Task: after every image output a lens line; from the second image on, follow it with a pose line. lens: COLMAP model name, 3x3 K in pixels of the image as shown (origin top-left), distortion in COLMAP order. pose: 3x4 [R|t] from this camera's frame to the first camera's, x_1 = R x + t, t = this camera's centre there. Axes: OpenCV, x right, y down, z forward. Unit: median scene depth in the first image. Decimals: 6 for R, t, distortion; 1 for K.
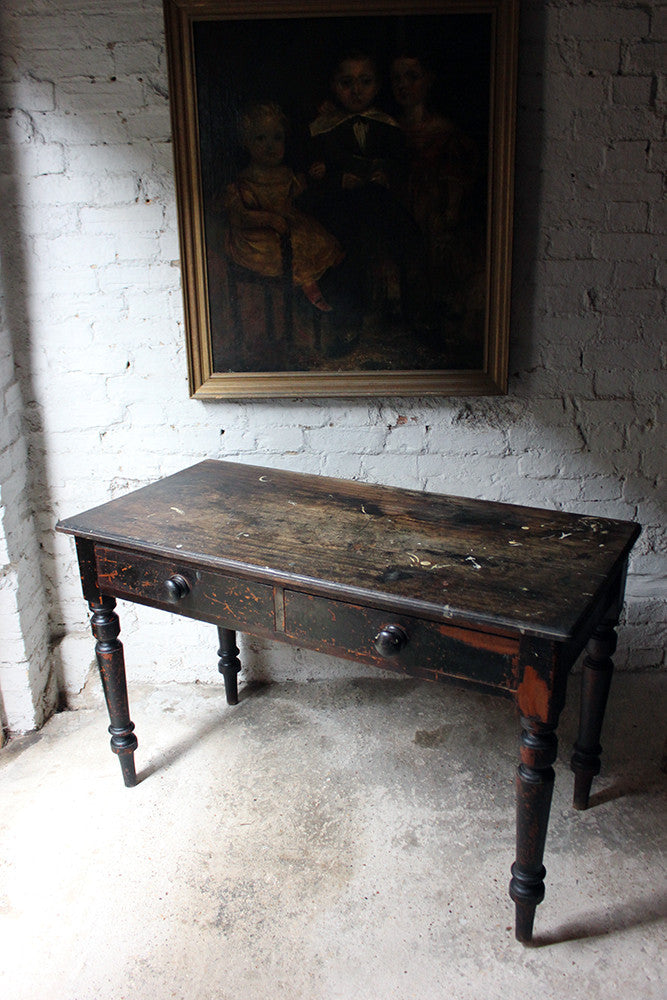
lens RADIAL K [[874.9, 0, 337.2], [0, 874.9, 513.8], [0, 0, 1]] dist [-0.158989, 0.143755]
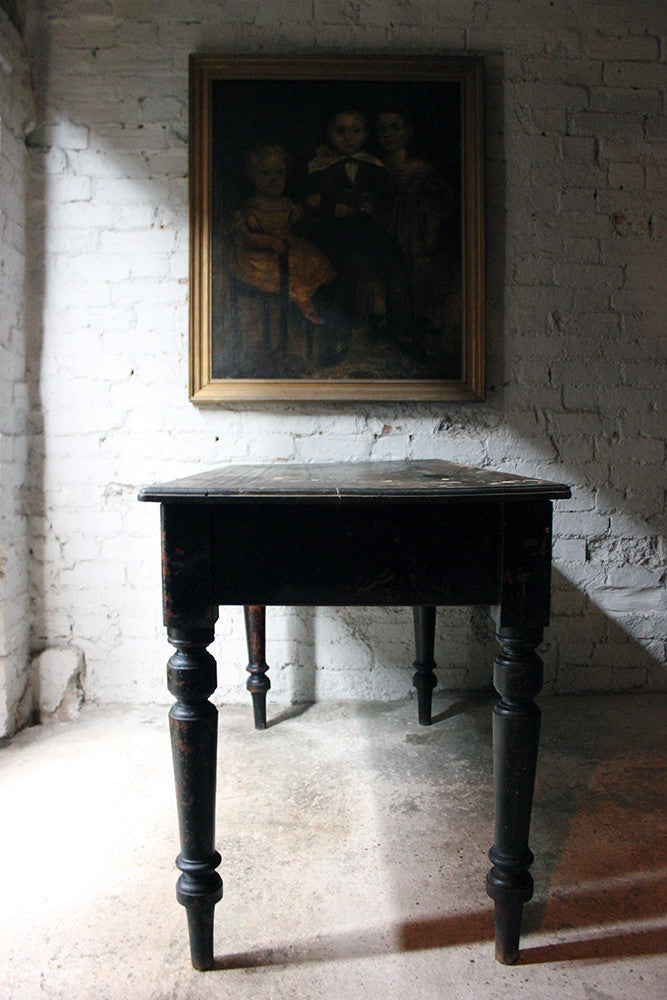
lens RADIAL K [[814.4, 0, 331.7], [0, 814.4, 516.2], [0, 0, 1]] dist [-0.168498, 0.143502]
pose [[0.998985, 0.015075, 0.042451, -0.036478], [-0.002907, 0.961952, -0.273202, 0.287341], [-0.044954, 0.272801, 0.961020, 0.084707]]
